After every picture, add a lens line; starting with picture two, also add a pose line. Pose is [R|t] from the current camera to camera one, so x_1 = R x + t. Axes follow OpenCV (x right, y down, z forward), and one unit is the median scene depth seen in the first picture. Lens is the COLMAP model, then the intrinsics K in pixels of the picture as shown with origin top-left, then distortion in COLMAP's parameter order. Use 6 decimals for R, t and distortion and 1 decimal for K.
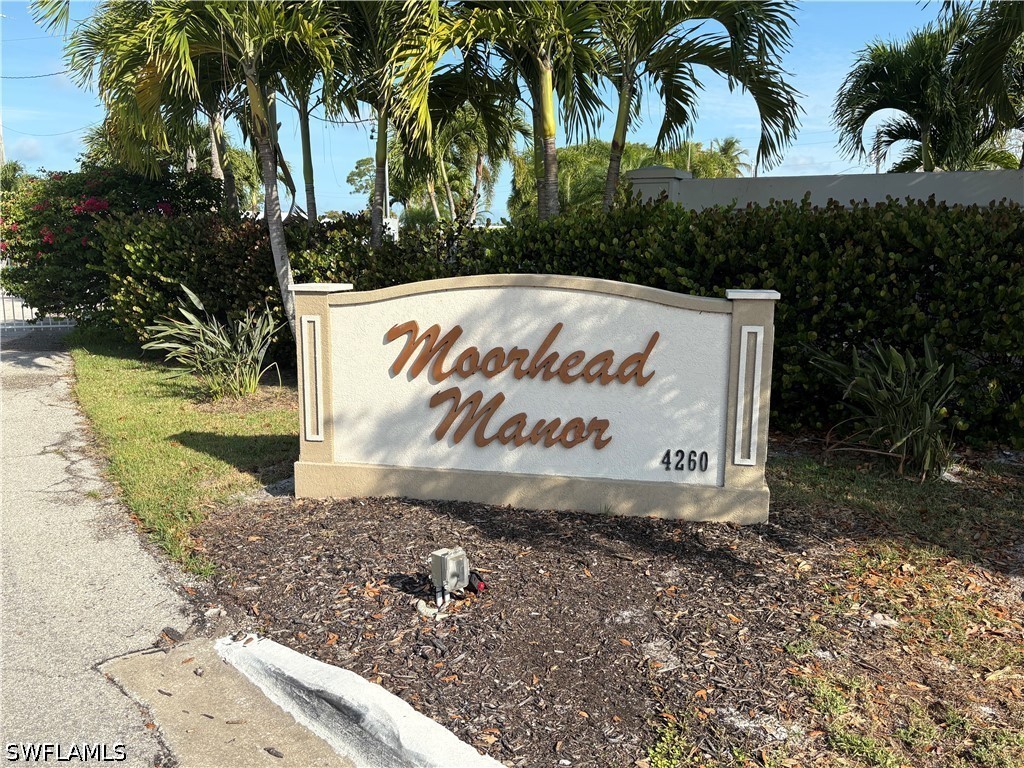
lens RADIAL K [[847.2, 0, 510.3], [0, 847.2, 384.8], [0, 0, 1]] dist [0.064028, -0.042814]
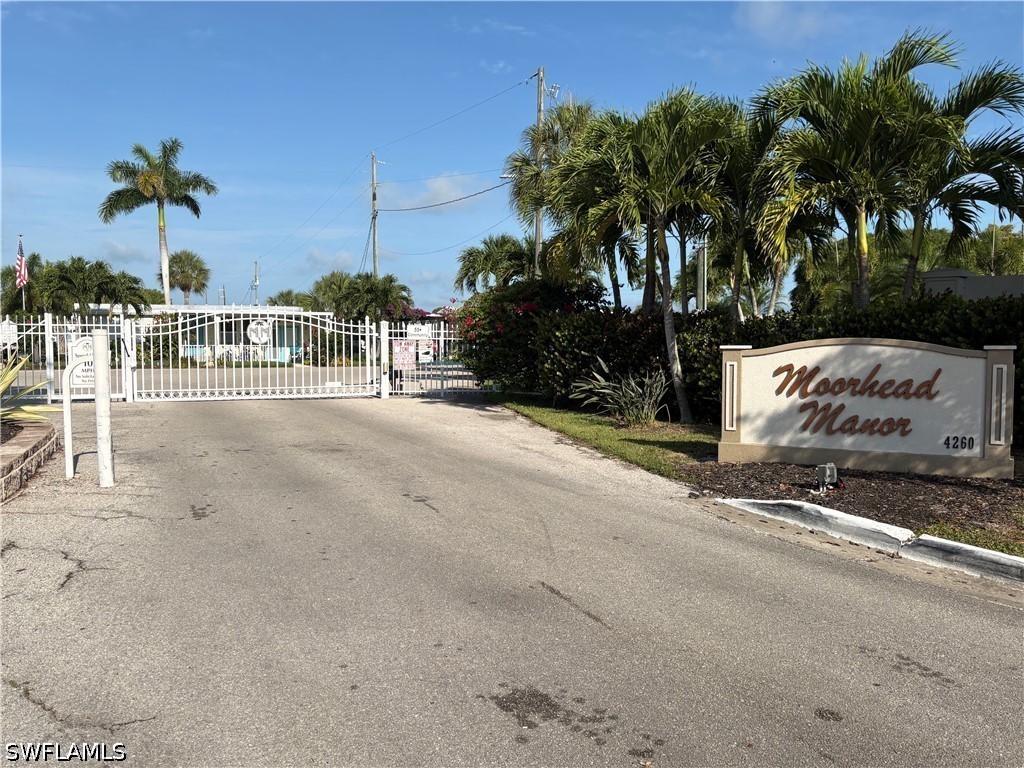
lens RADIAL K [[847.2, 0, 512.4], [0, 847.2, 385.5], [0, 0, 1]] dist [0.064028, -0.042814]
pose [[0.952028, 0.008996, -0.305877, -0.123062], [-0.041699, 0.994058, -0.100550, 0.181155], [0.303155, 0.108482, 0.946746, -0.919152]]
